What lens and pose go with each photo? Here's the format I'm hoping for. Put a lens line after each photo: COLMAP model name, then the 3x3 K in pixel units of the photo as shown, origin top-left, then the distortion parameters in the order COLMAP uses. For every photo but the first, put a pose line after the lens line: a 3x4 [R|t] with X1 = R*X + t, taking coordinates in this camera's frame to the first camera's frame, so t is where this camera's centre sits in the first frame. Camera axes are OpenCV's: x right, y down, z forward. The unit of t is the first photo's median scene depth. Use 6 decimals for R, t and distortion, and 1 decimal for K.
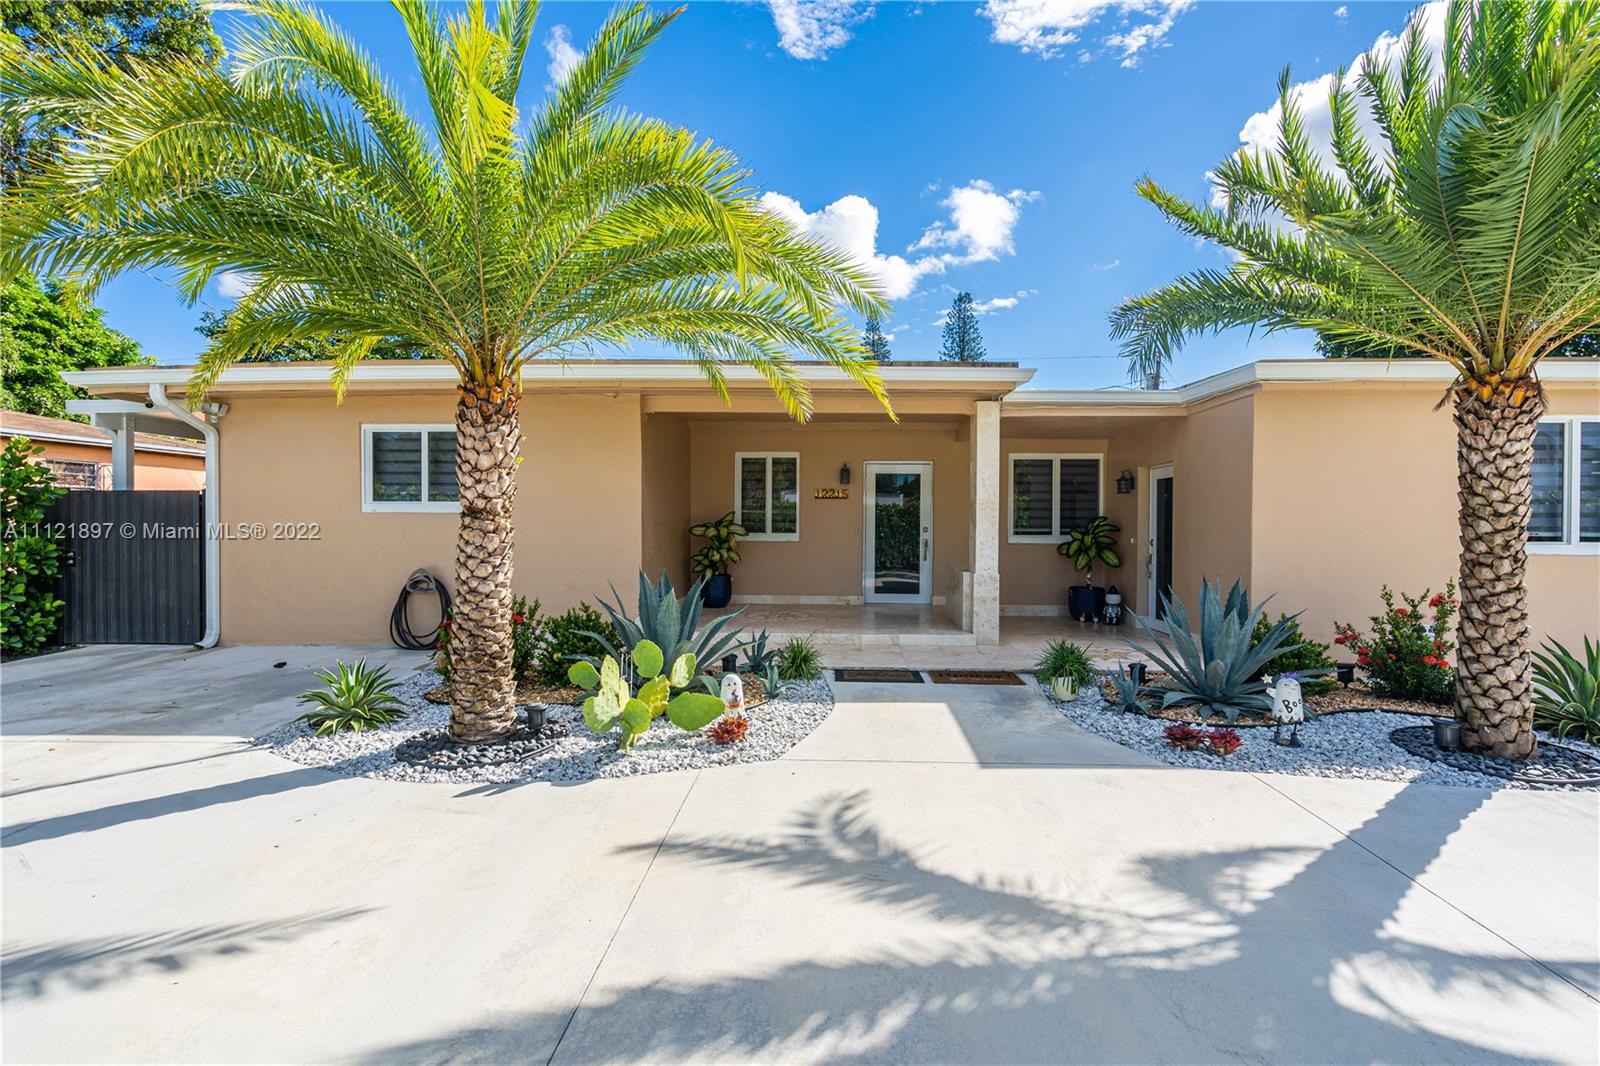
lens RADIAL K [[736.8, 0, 806.6], [0, 736.8, 539.4], [0, 0, 1]] dist [0.000169, 0.000505]
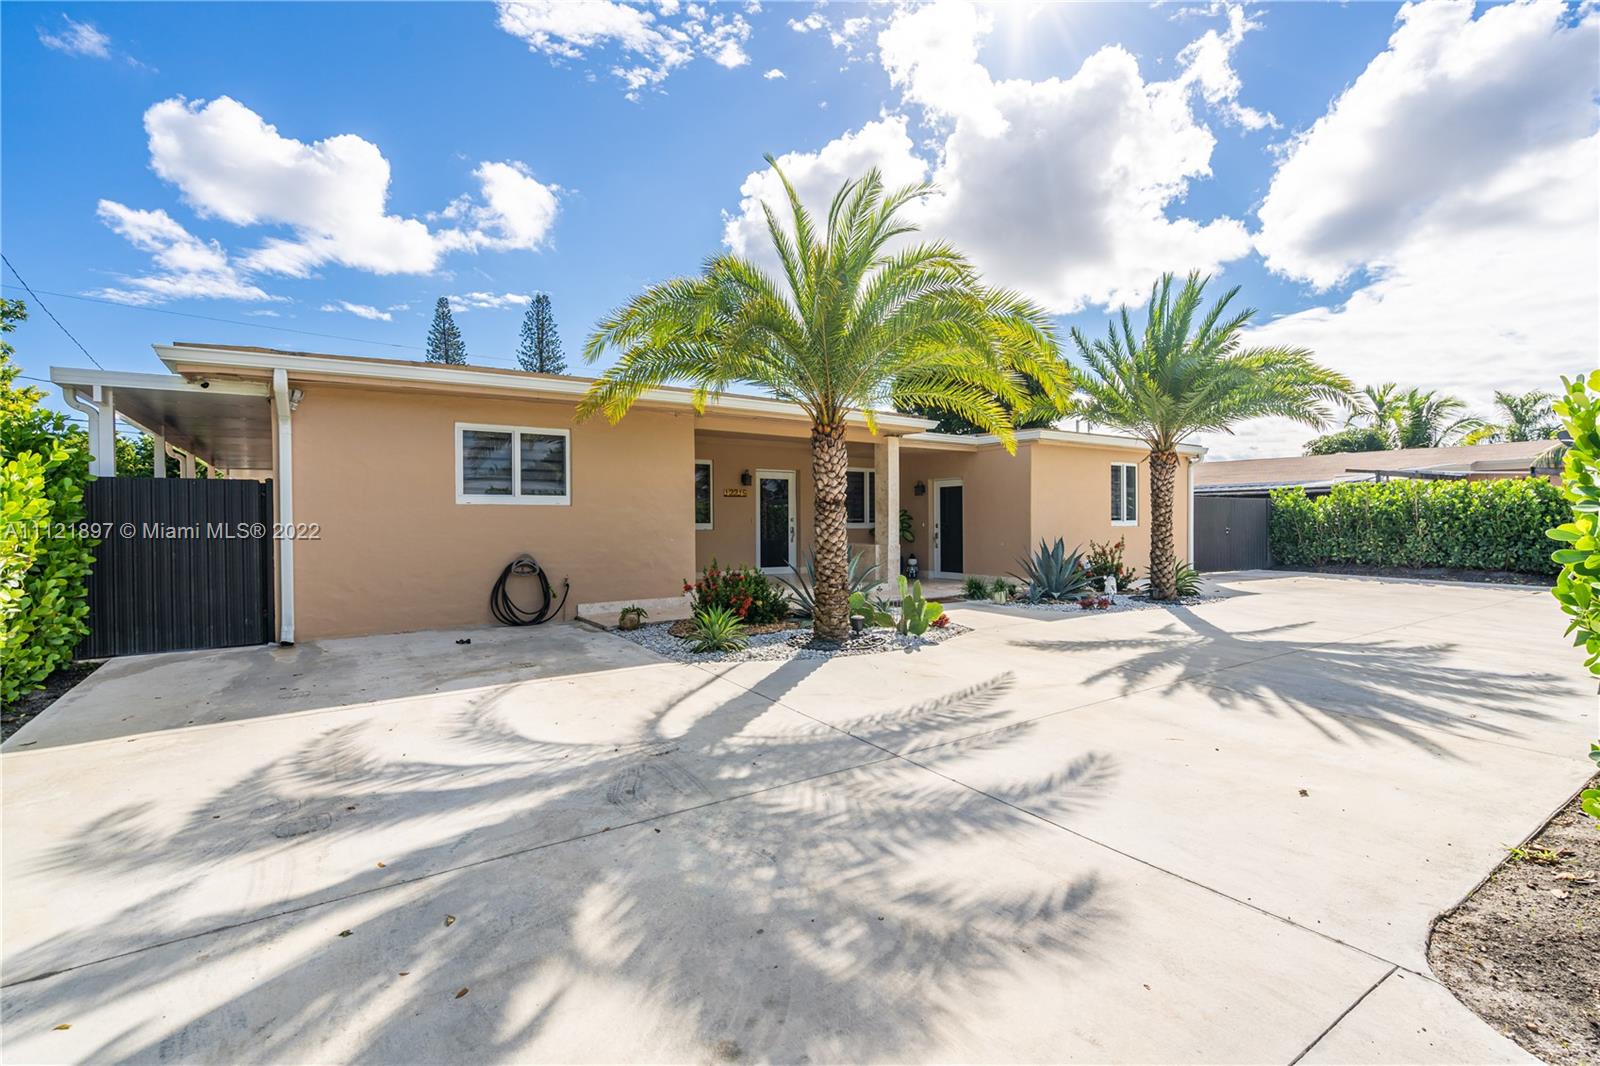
lens RADIAL K [[736.8, 0, 795.1], [0, 736.8, 530.1], [0, 0, 1]] dist [0.000169, 0.000505]
pose [[0.809617, -0.014685, 0.586775, -0.720798], [0.022972, 0.999714, -0.006677, 0.017136], [-0.586509, 0.018885, 0.809722, -0.140025]]
